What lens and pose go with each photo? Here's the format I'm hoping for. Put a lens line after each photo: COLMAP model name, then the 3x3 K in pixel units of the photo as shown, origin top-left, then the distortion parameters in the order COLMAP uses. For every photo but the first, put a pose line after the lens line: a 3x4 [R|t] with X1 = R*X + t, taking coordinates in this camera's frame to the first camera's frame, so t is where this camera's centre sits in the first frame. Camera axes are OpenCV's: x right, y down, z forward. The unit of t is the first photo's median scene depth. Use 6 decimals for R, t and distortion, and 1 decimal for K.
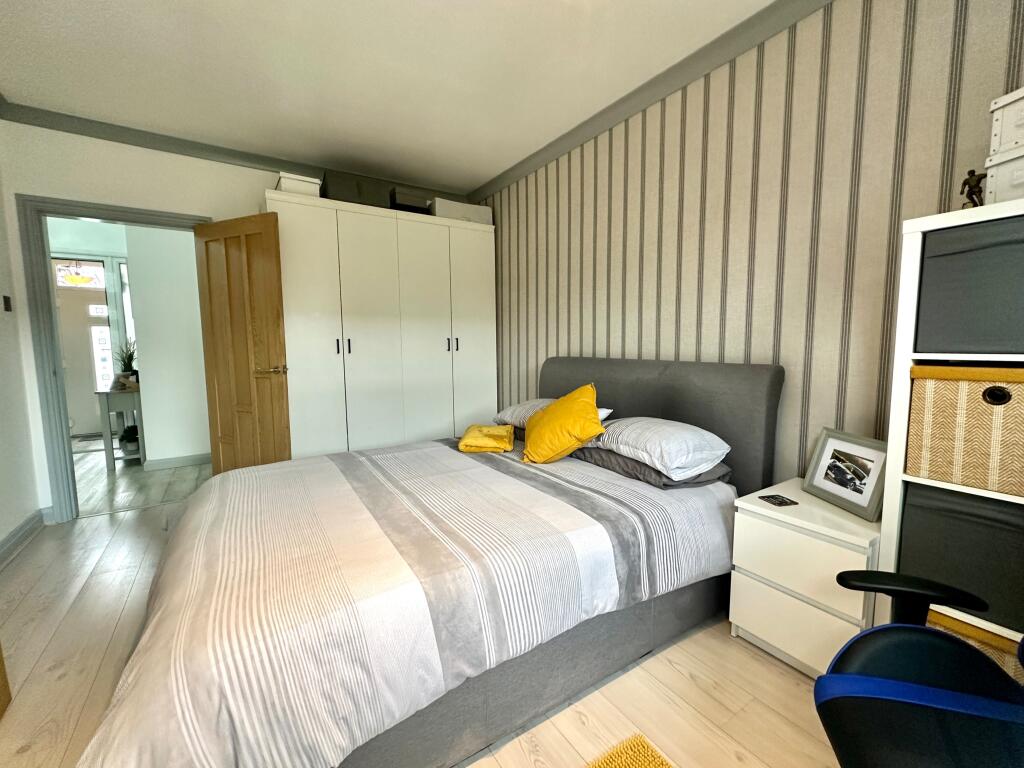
lens RADIAL K [[410.2, 0, 506.5], [0, 410.2, 383.9], [0, 0, 1]] dist [-0.002048, -0.000451]
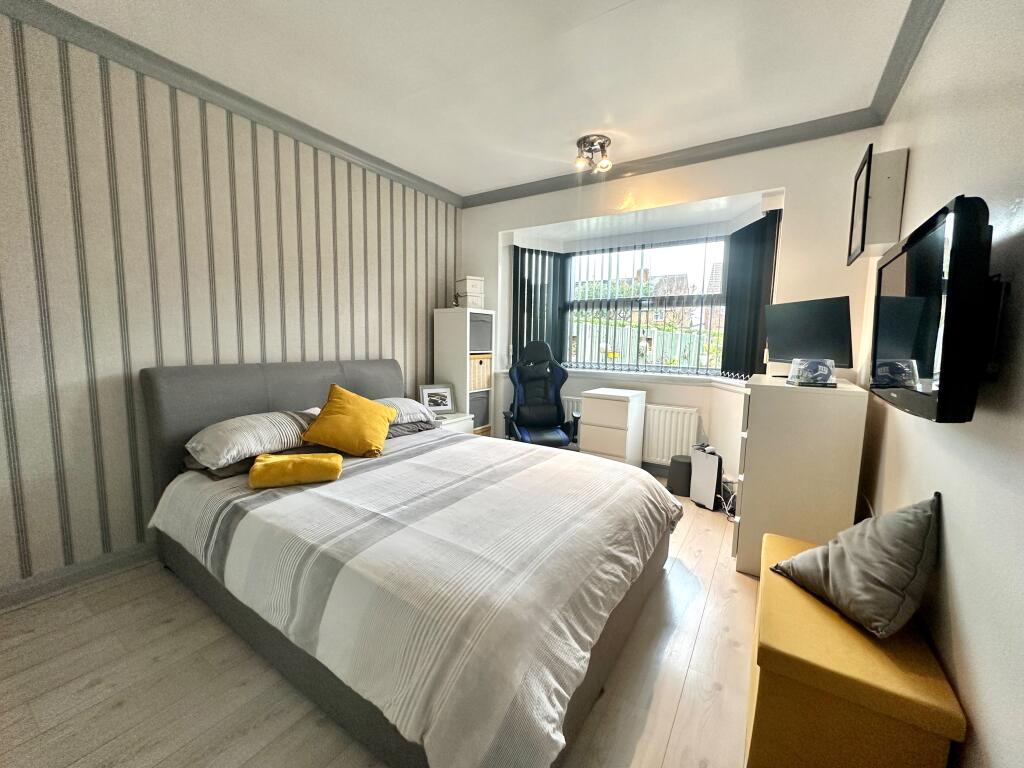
lens RADIAL K [[410.2, 0, 508.3], [0, 410.2, 383.3], [0, 0, 1]] dist [-0.002048, -0.000451]
pose [[-0.403726, -0.084172, 0.911000, -1.296843], [0.082852, 0.988303, 0.128032, -0.136285], [-0.911121, 0.127168, -0.392030, 1.305178]]
